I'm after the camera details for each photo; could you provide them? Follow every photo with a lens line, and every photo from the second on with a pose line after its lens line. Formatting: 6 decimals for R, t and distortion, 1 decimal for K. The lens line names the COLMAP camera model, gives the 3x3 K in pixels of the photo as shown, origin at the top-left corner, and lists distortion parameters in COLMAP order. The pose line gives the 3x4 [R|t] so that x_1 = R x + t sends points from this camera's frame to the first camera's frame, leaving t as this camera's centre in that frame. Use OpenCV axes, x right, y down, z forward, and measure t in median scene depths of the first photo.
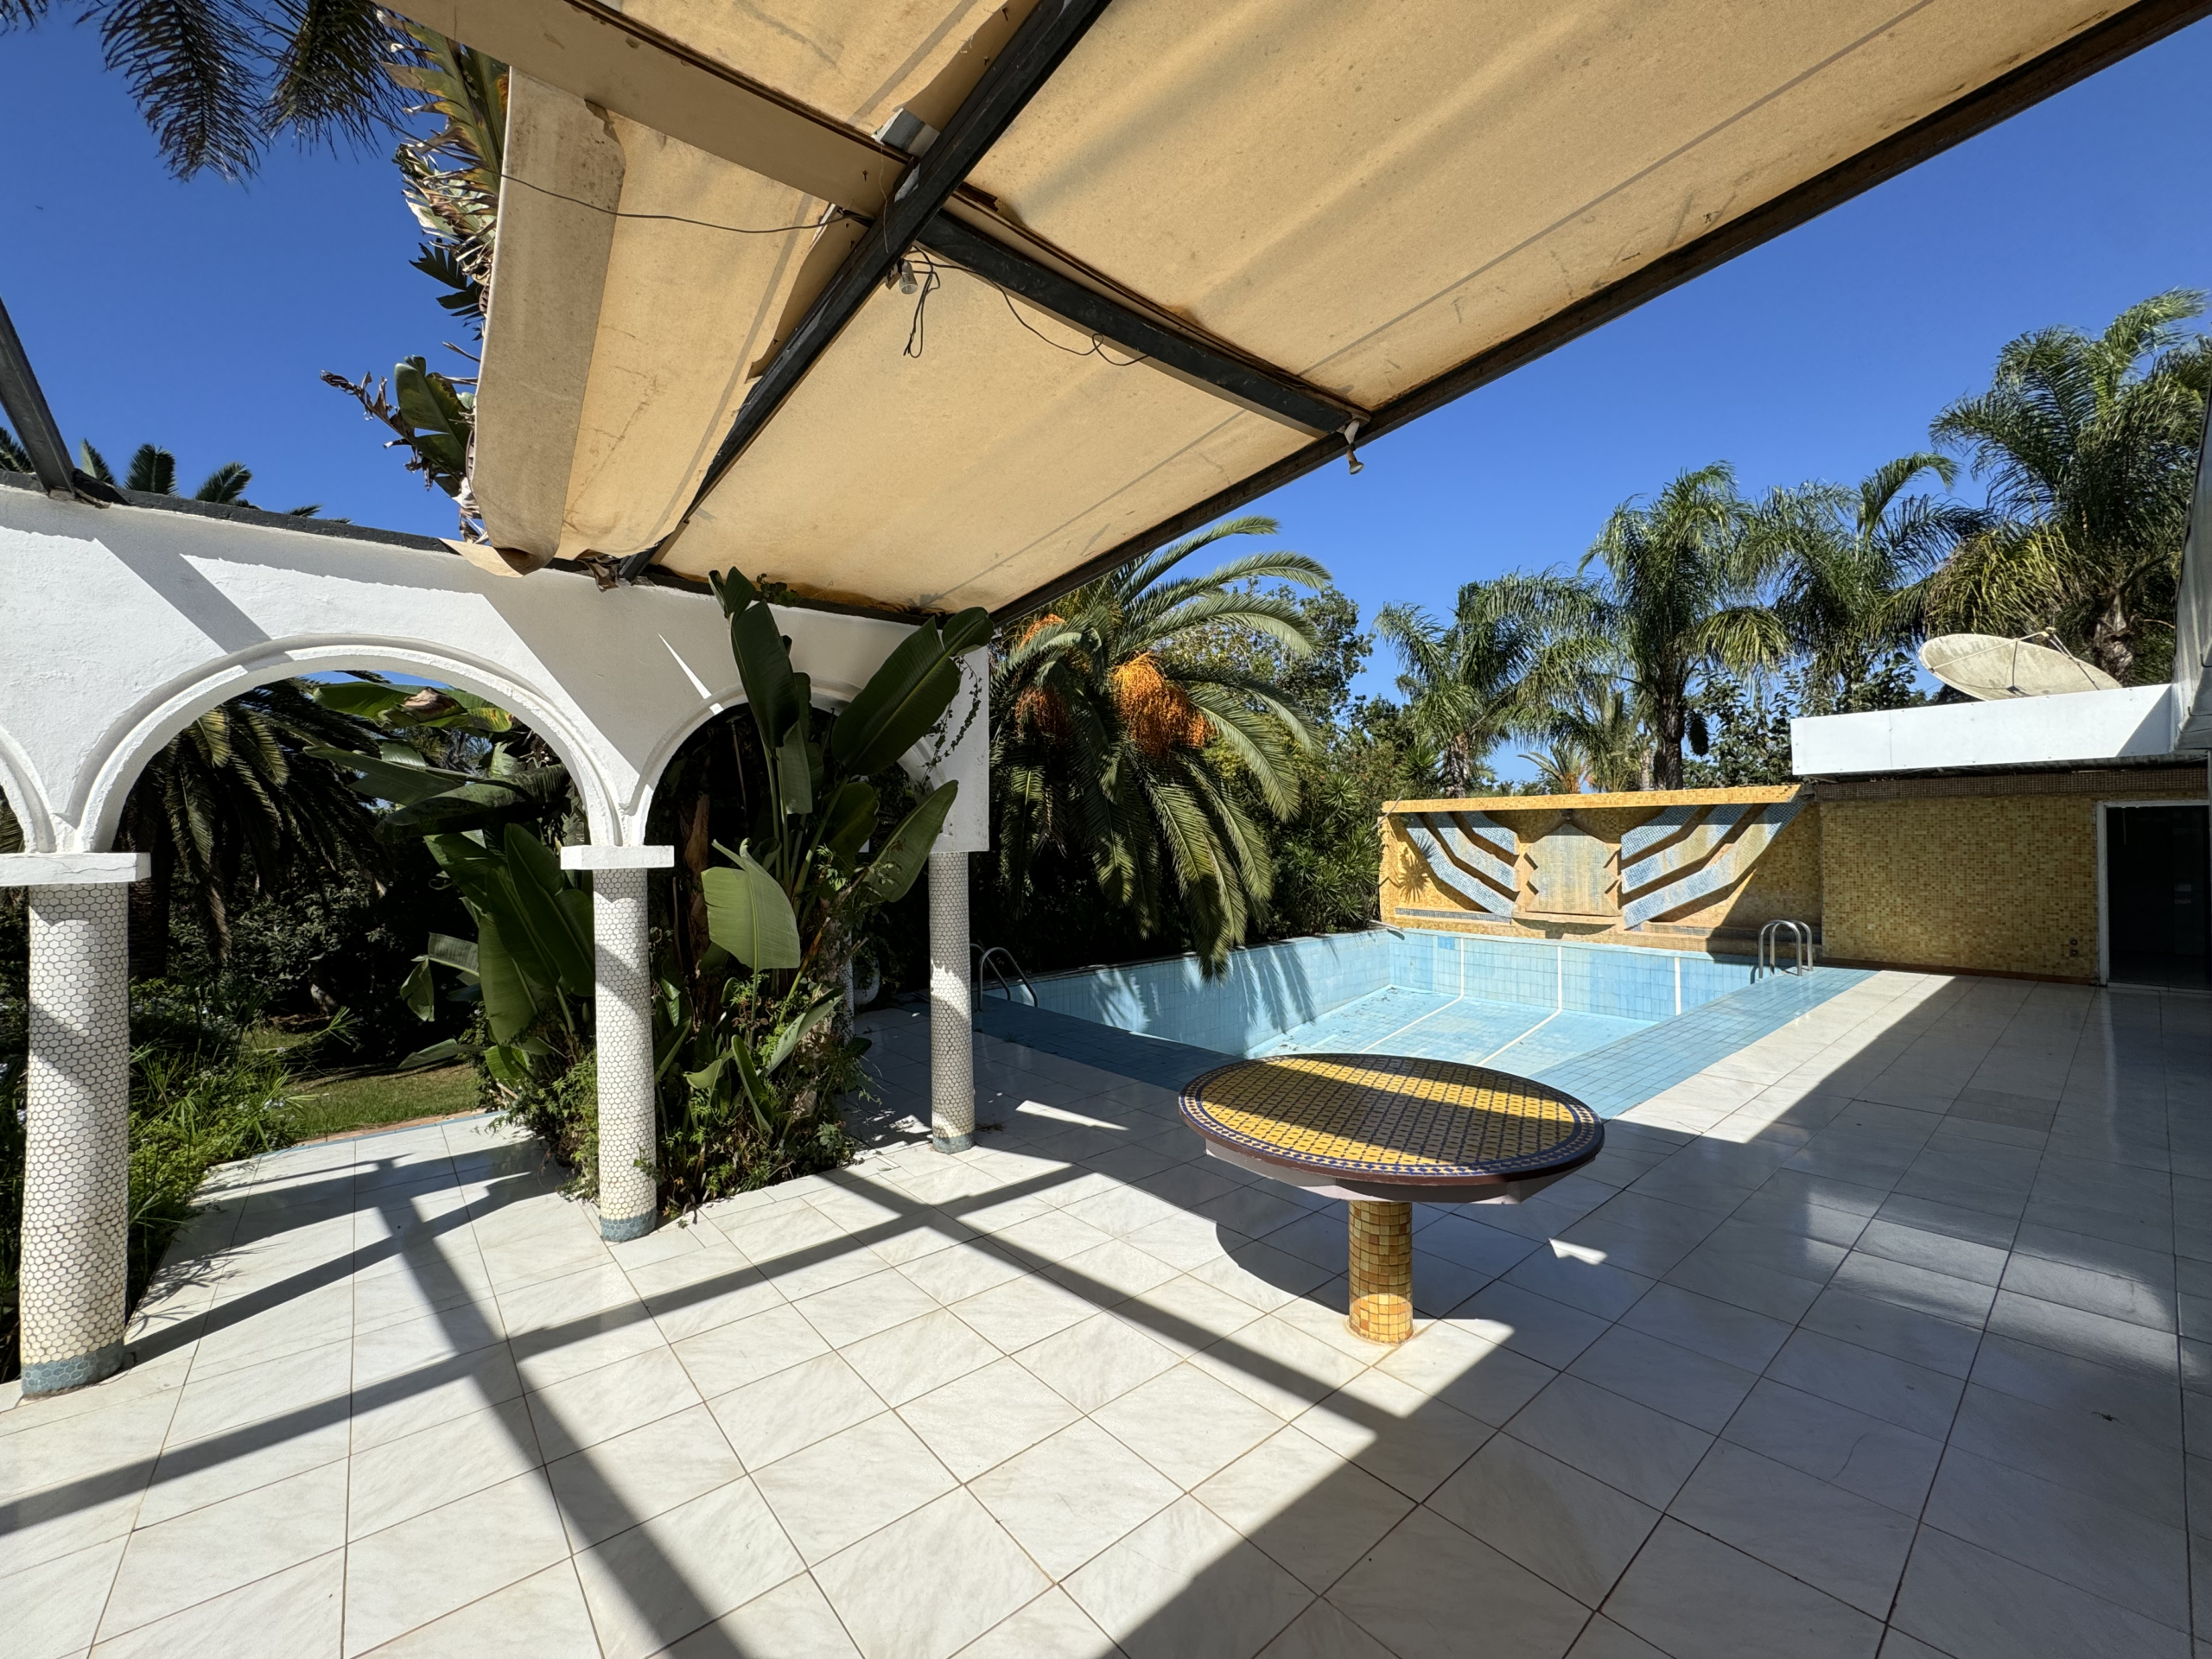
lens RADIAL K [[881.4, 0, 1096.5], [0, 881.4, 827.4], [0, 0, 1]] dist [-0.008625, 0.001176]
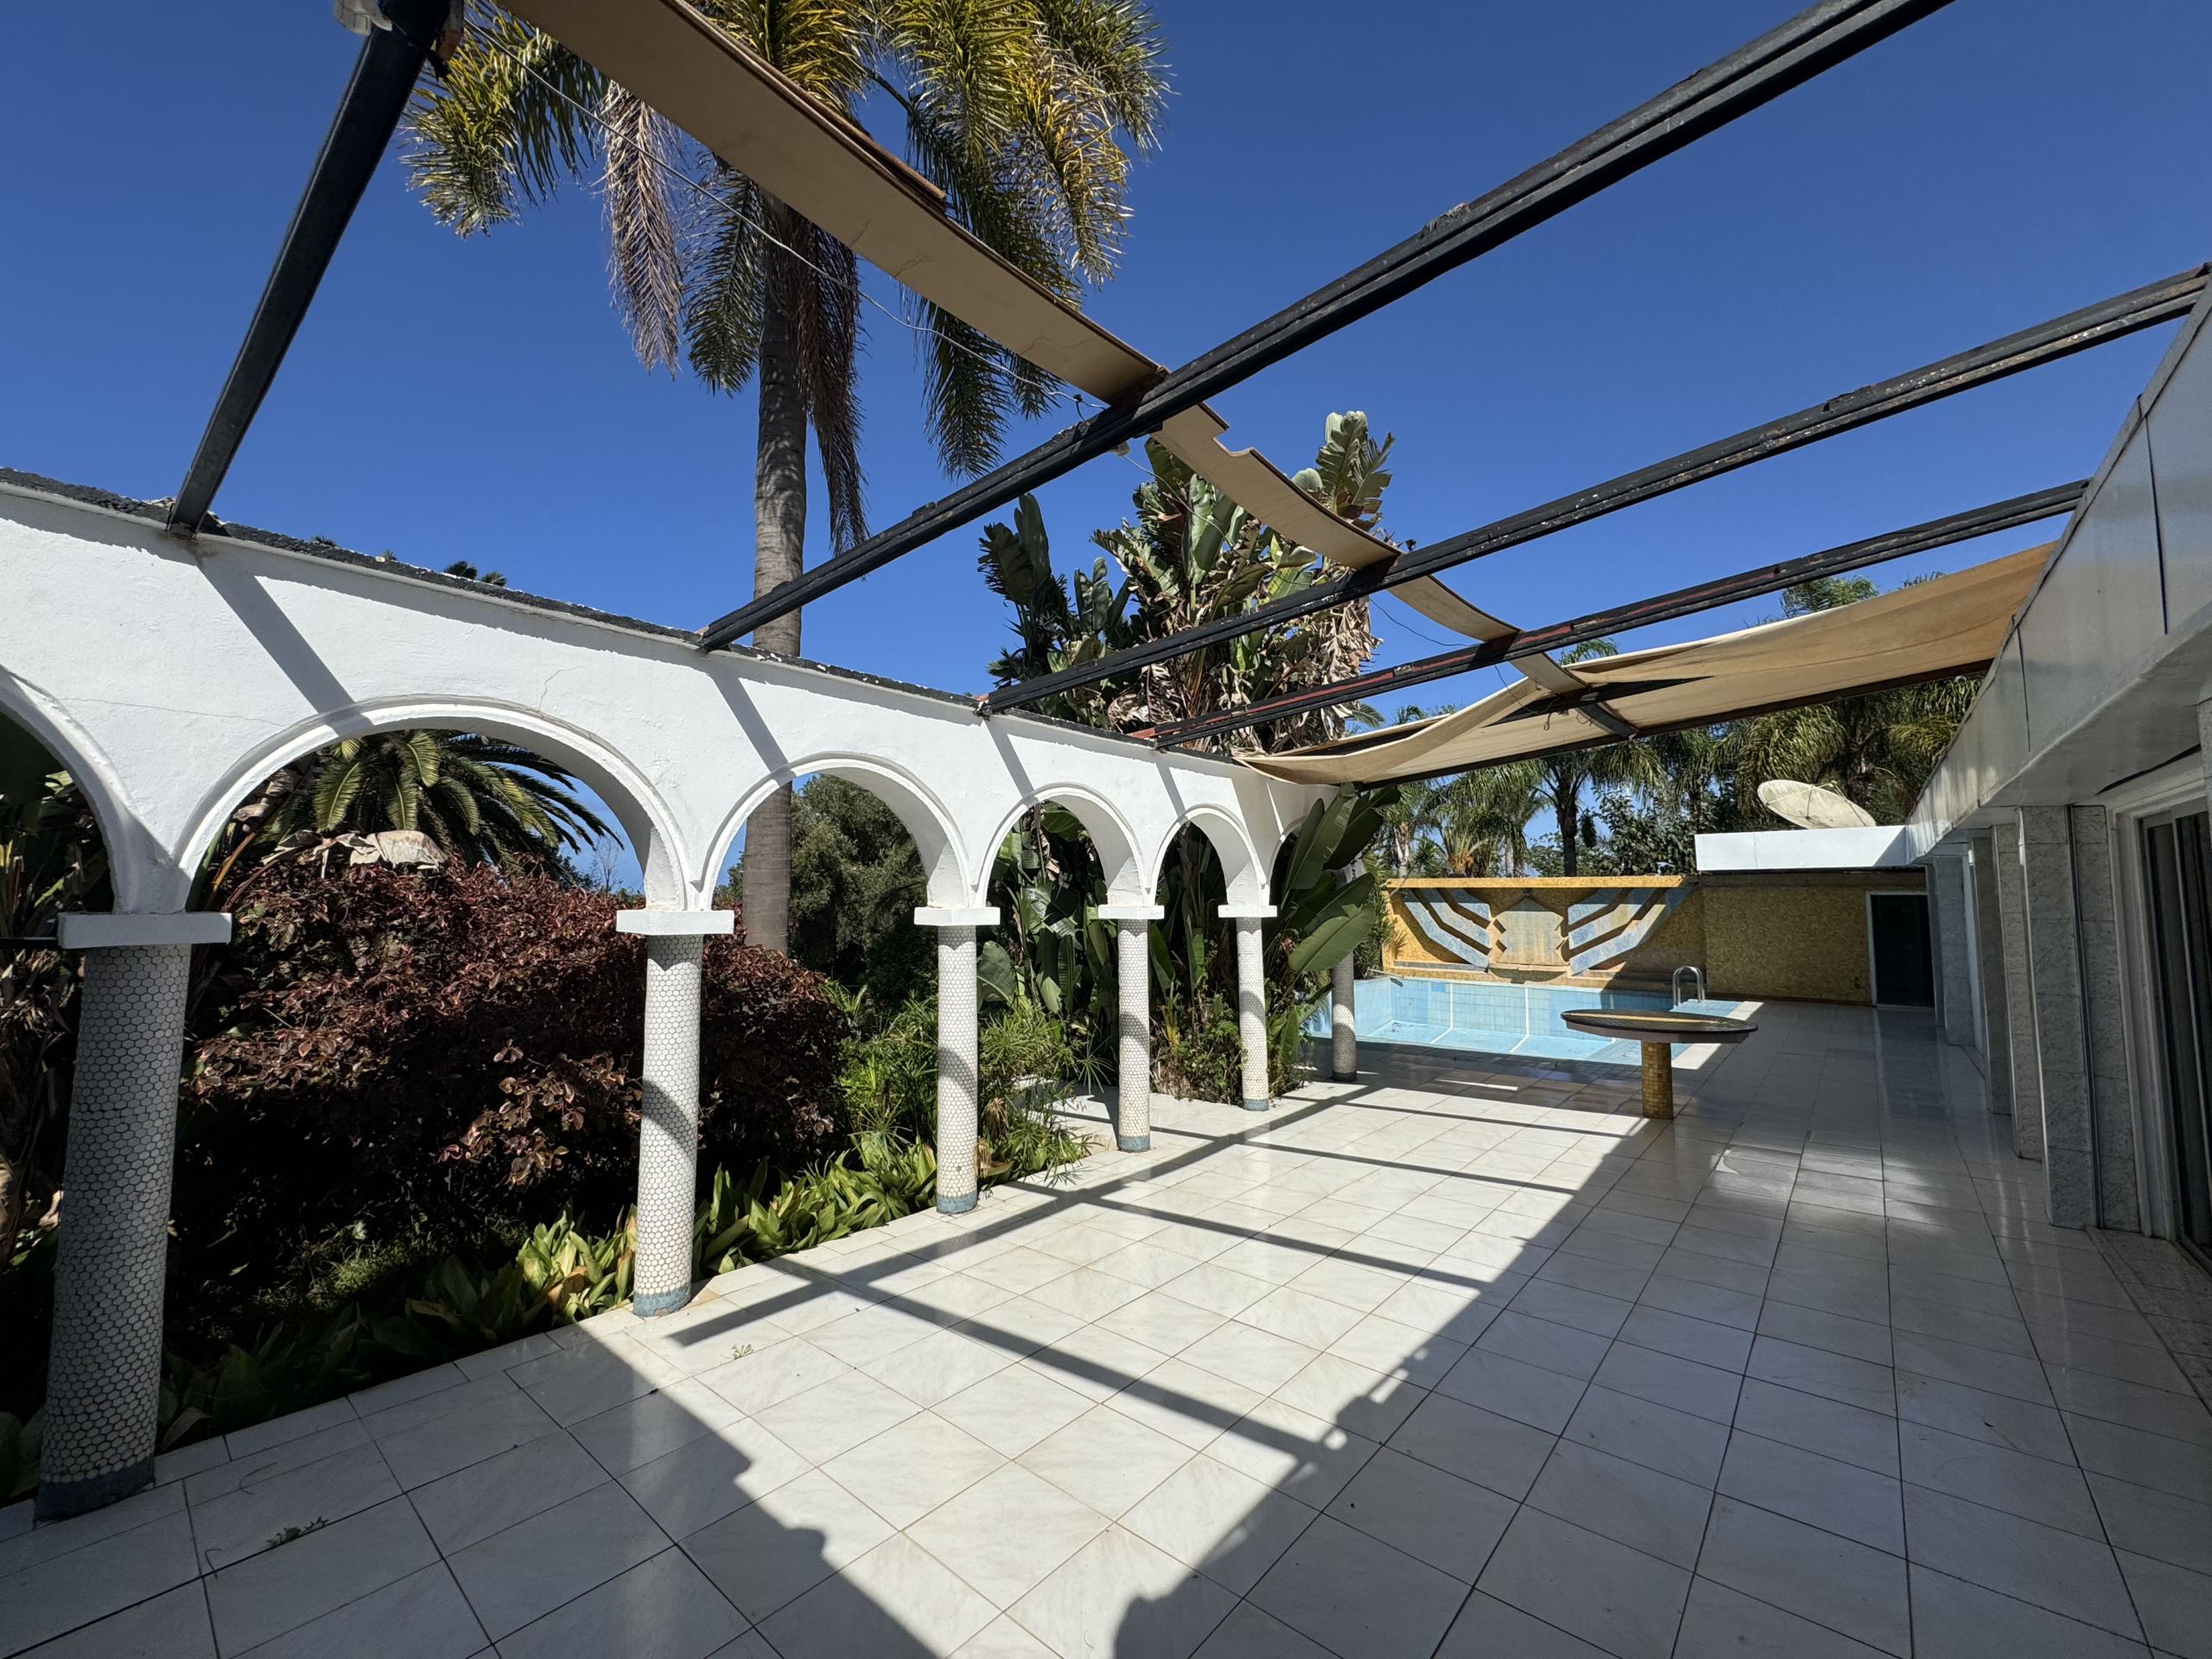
lens RADIAL K [[881.4, 0, 1081.6], [0, 881.4, 829.3], [0, 0, 1]] dist [-0.008625, 0.001176]
pose [[0.990680, 0.030183, 0.132827, -0.364936], [-0.020229, 0.996928, -0.075666, 0.005537], [-0.134703, 0.072274, 0.988247, -0.296771]]
